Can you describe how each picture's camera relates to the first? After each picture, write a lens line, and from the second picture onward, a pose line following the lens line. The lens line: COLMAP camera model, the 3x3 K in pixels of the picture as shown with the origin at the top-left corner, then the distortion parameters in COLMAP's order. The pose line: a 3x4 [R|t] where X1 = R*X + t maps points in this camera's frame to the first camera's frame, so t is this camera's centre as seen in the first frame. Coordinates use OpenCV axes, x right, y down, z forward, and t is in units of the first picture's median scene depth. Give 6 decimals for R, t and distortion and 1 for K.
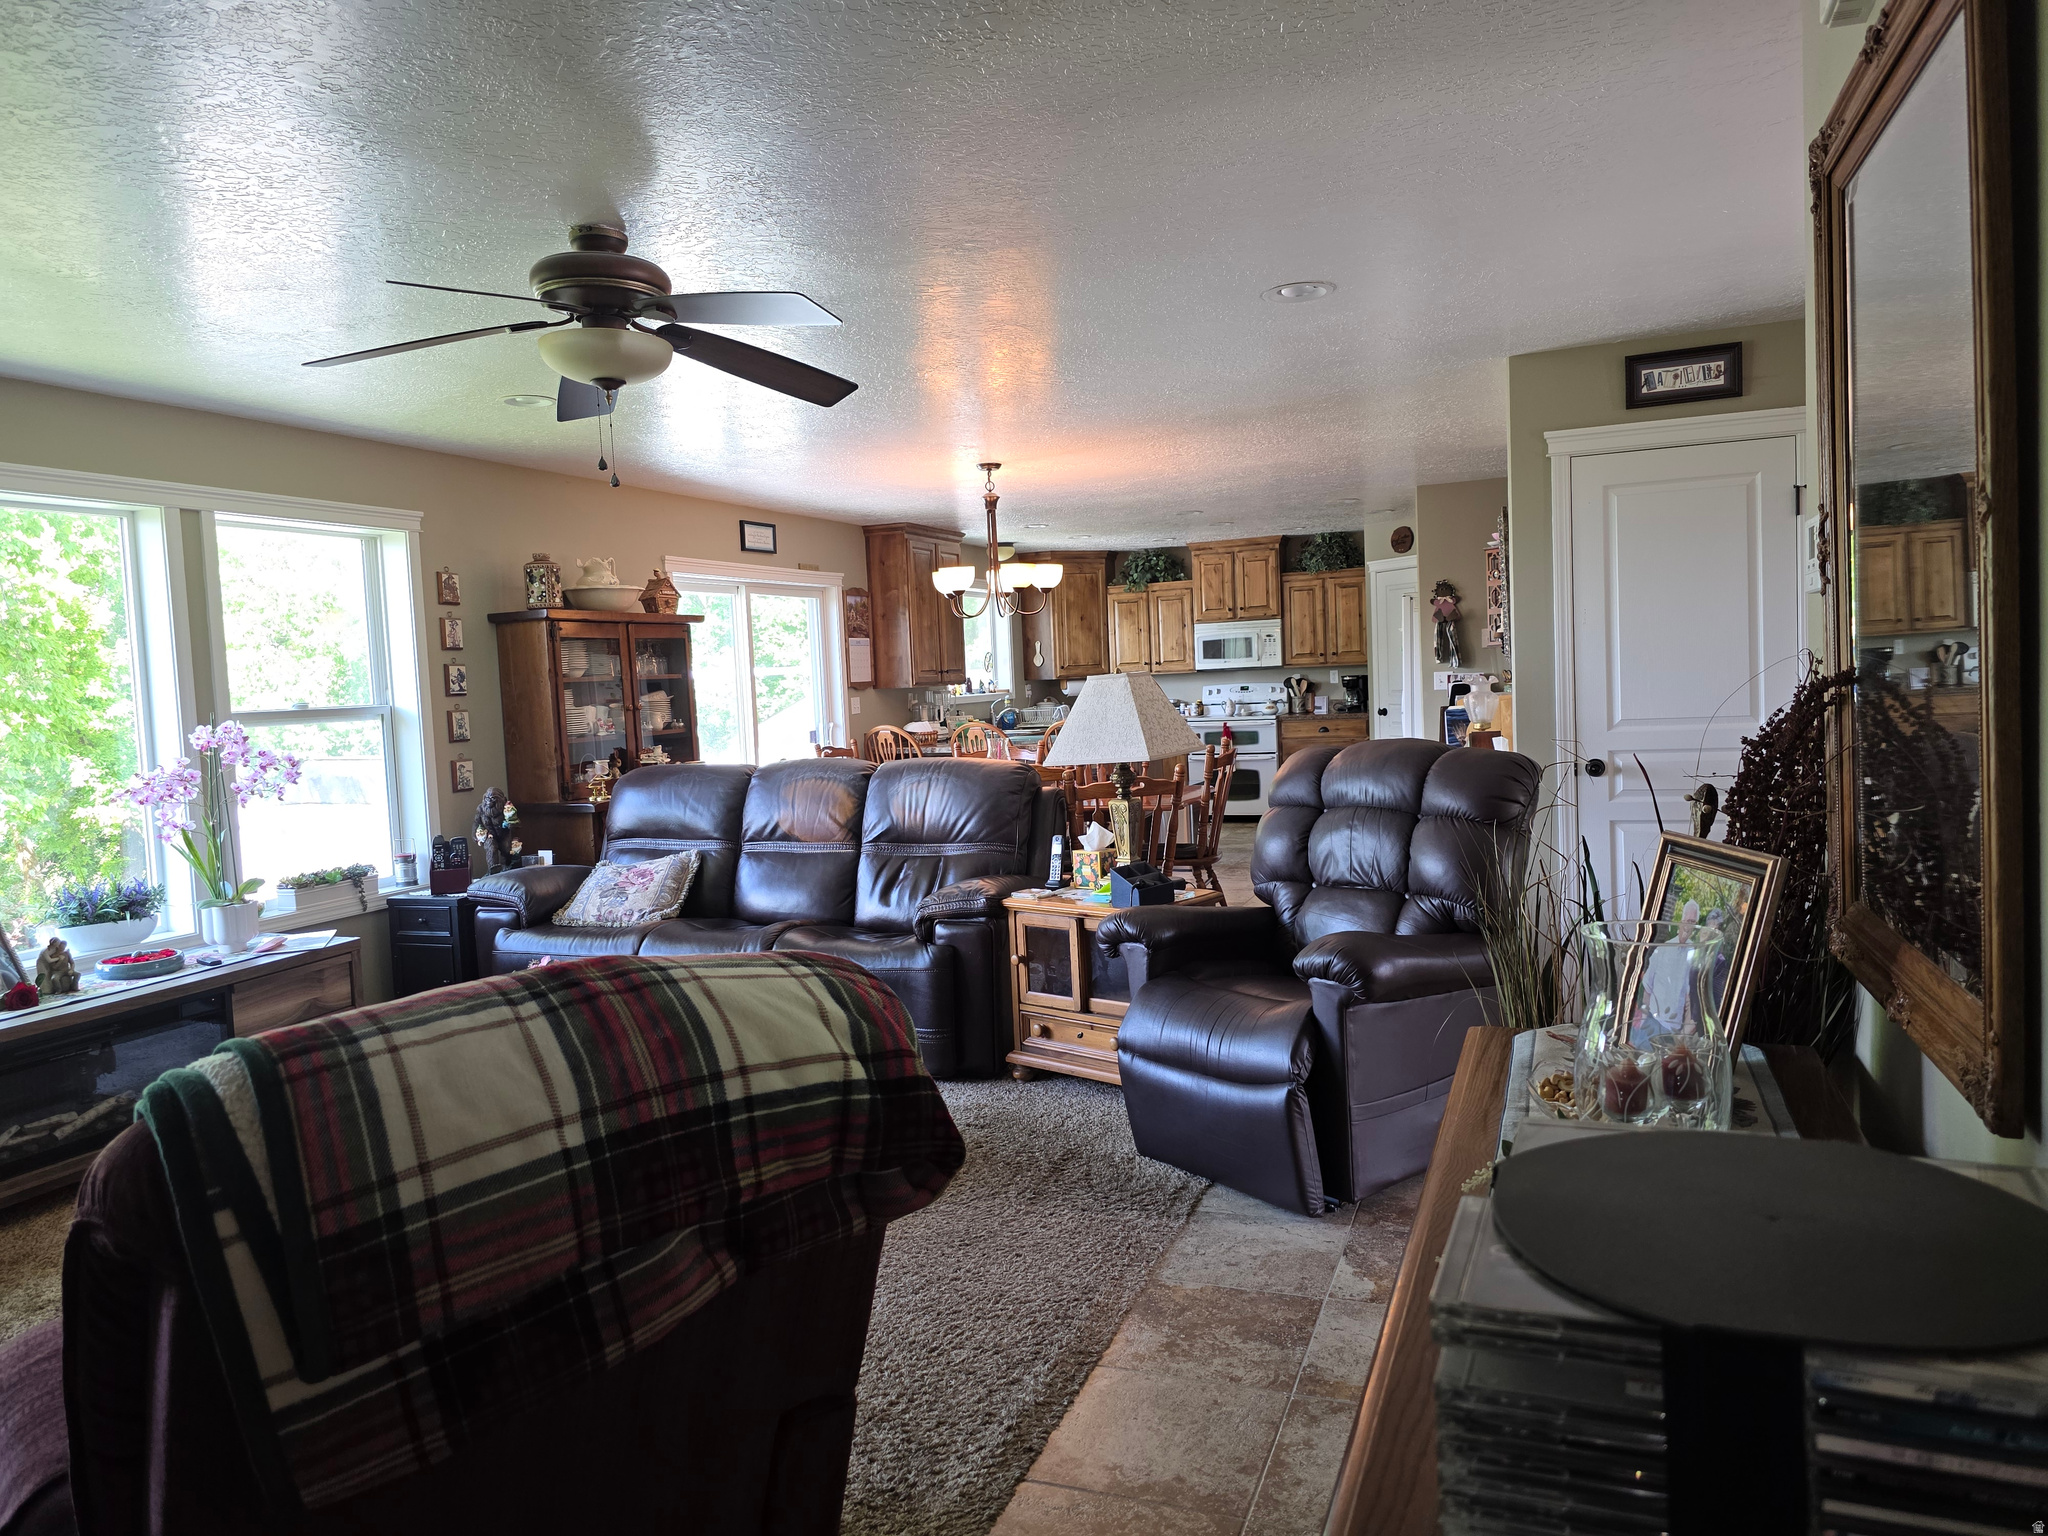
lens RADIAL K [[1401.4, 0, 1010.7], [0, 1401.4, 766.4], [0, 0, 1]] dist [0.042213, -0.020764]
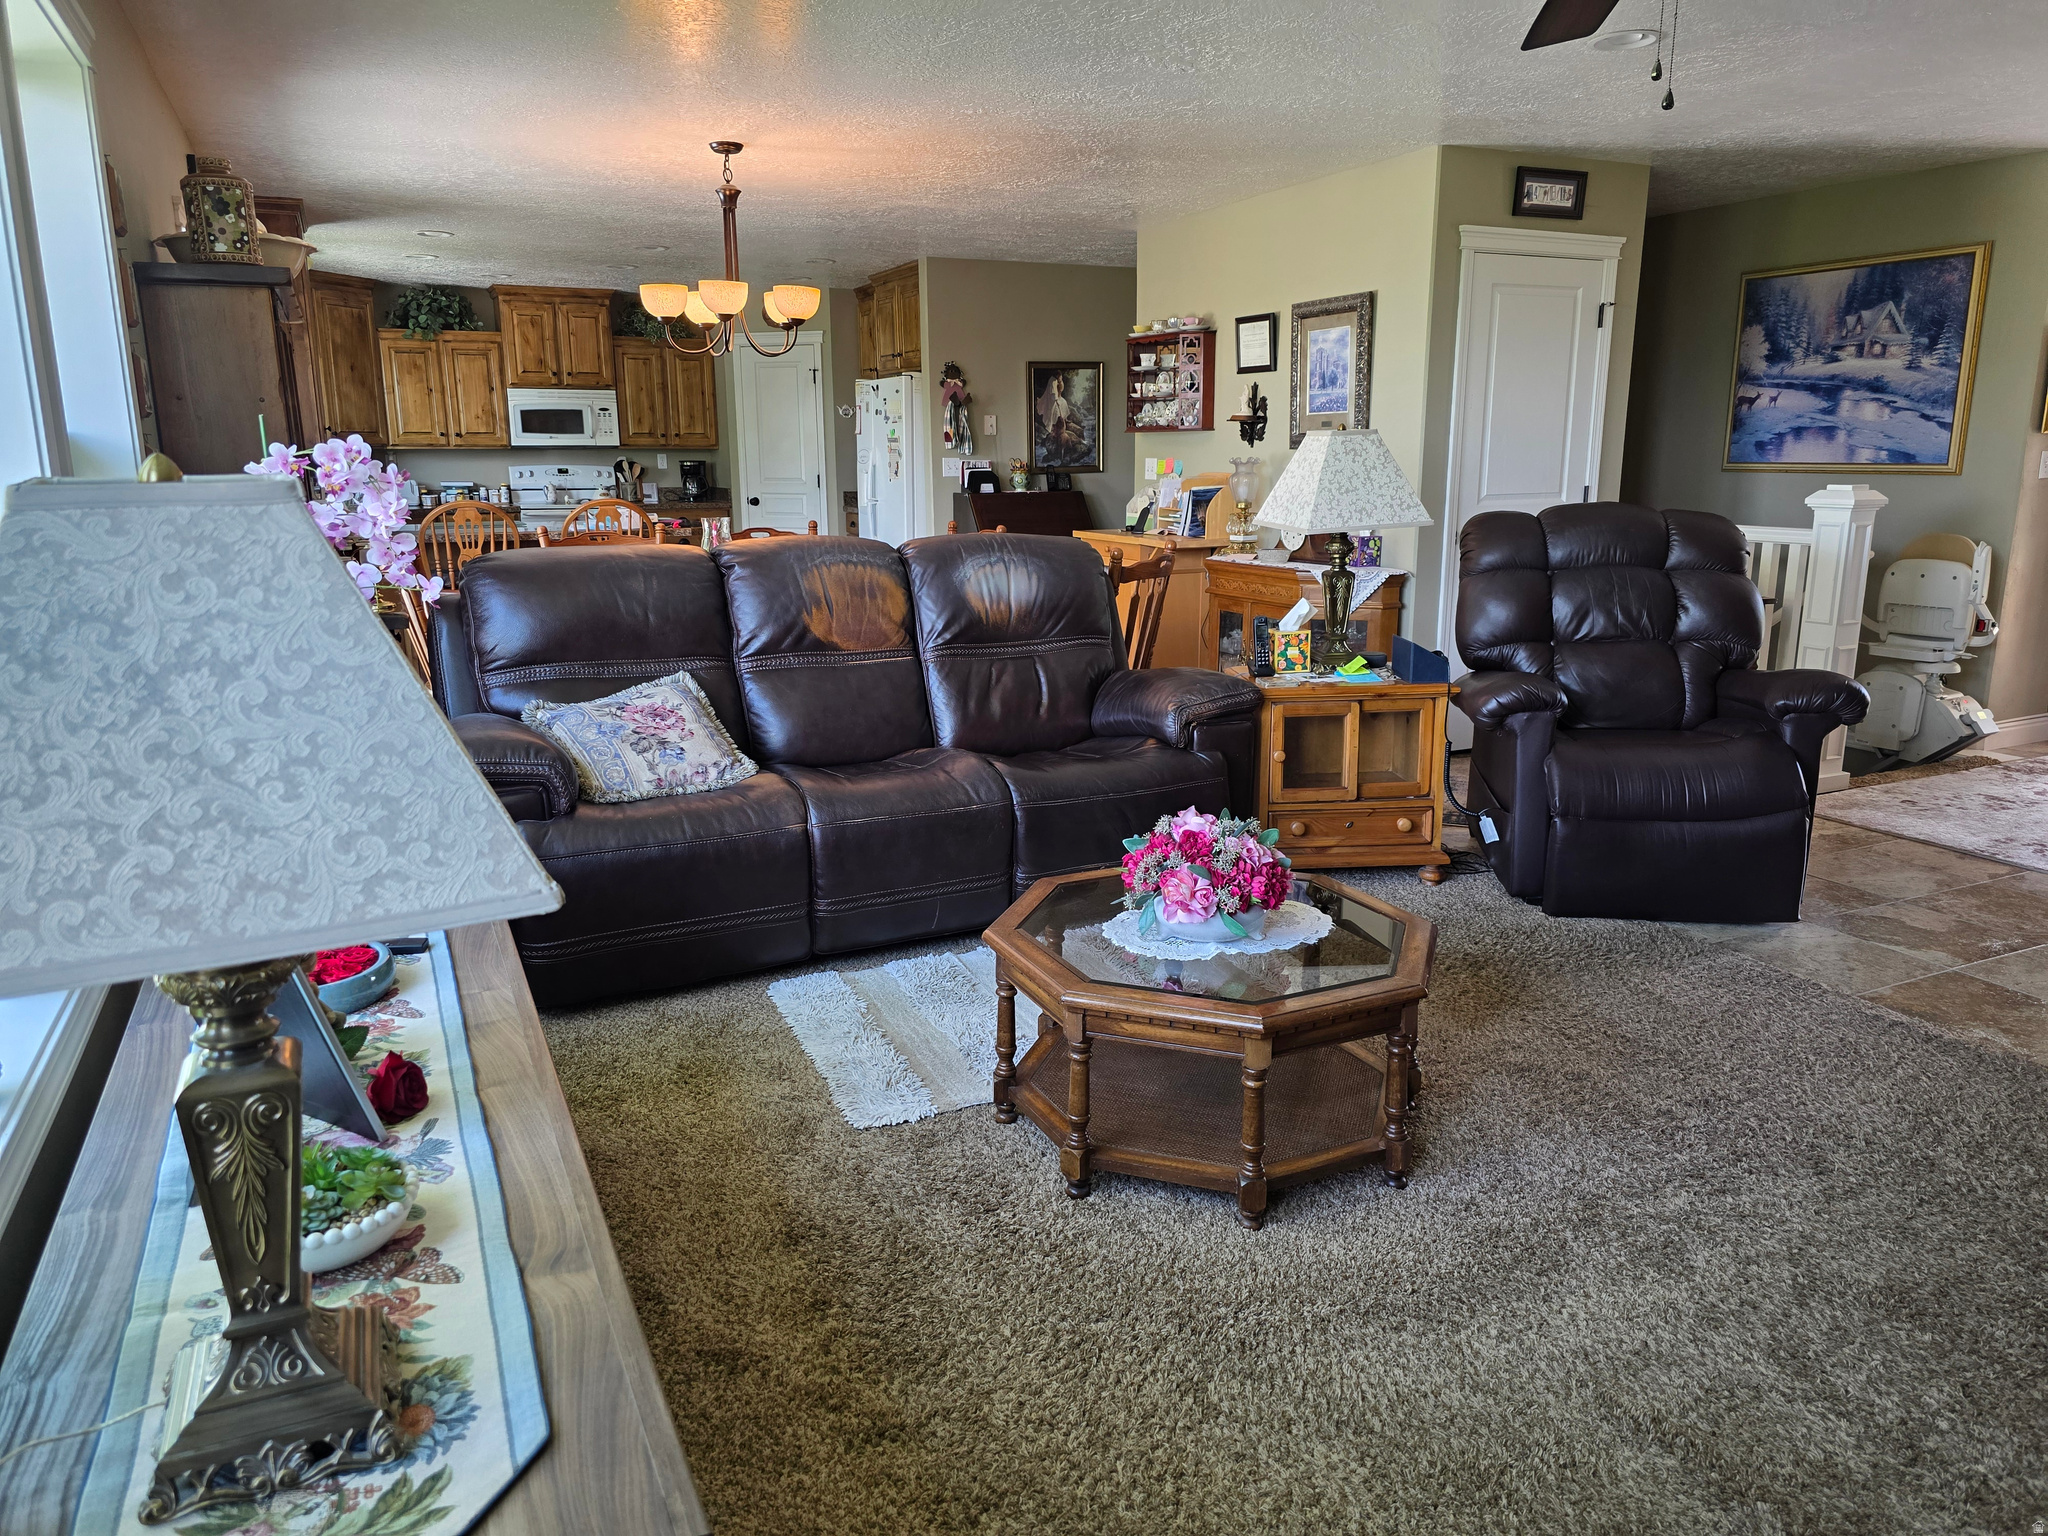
lens RADIAL K [[1401.4, 0, 1032.1], [0, 1401.4, 783.1], [0, 0, 1]] dist [0.042213, -0.020764]
pose [[0.674326, -0.129355, 0.727016, -0.299146], [0.022075, 0.987629, 0.155250, 0.005136], [-0.738104, -0.088640, 0.668839, 0.205249]]
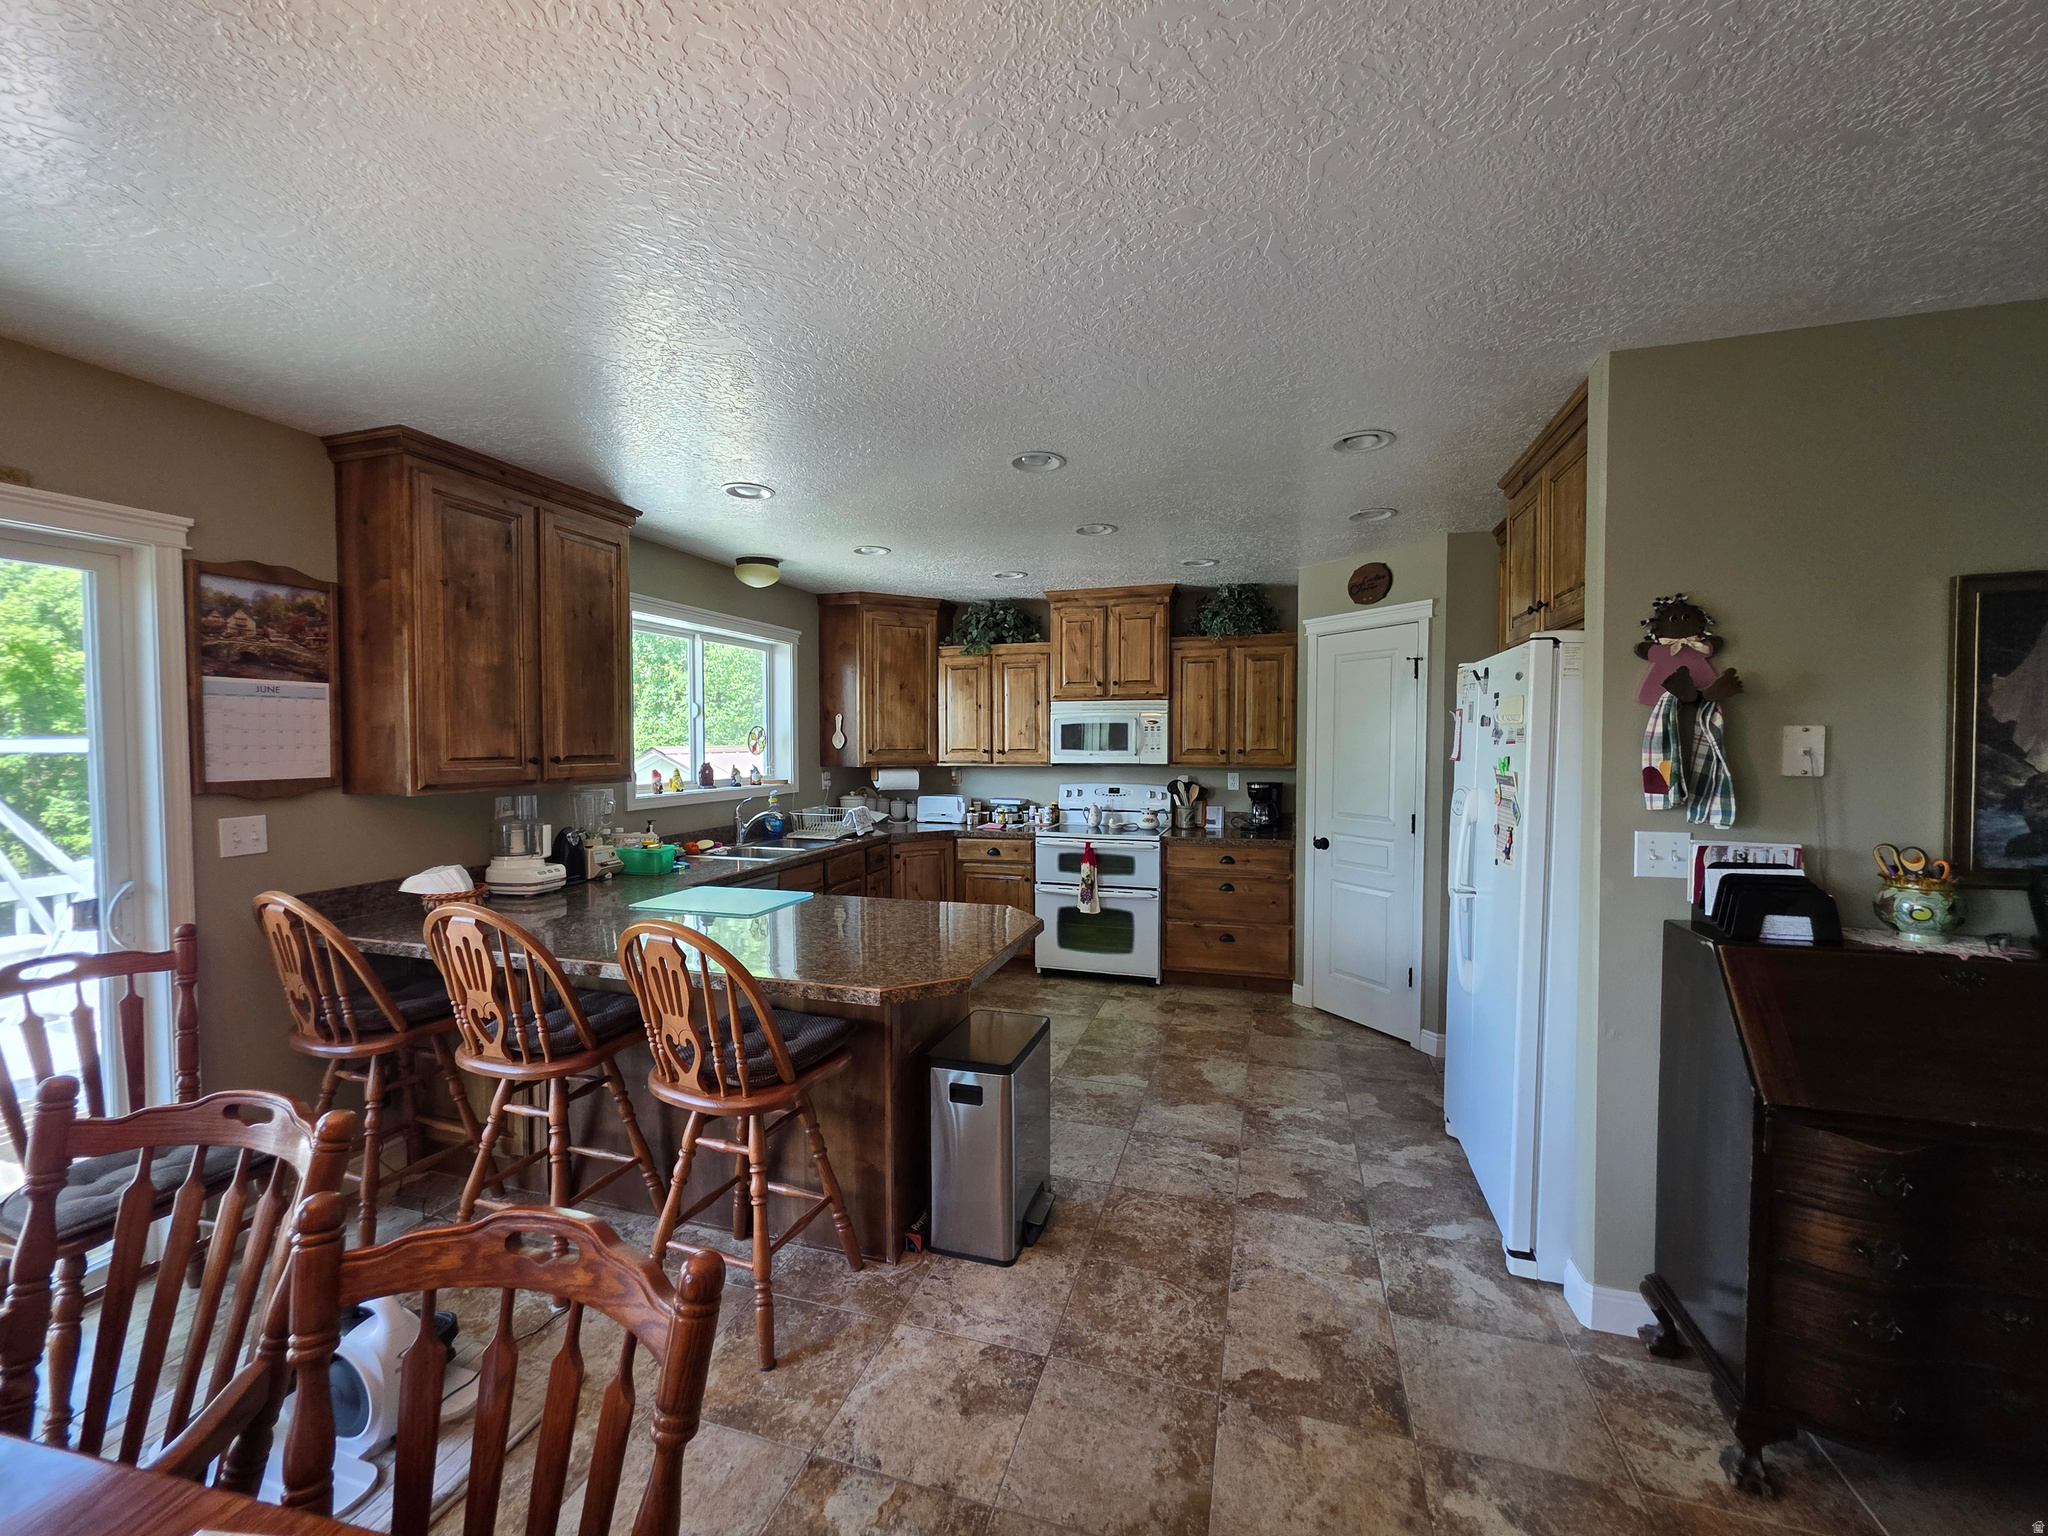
lens RADIAL K [[817.1, 0, 1026.4], [0, 817.1, 767.0], [0, 0, 1]] dist [0.004795, -0.000811]
pose [[0.995279, 0.042579, 0.087213, 0.084082], [-0.039420, 0.998514, -0.037635, -0.051602], [-0.088685, 0.034019, 0.995479, 0.587839]]
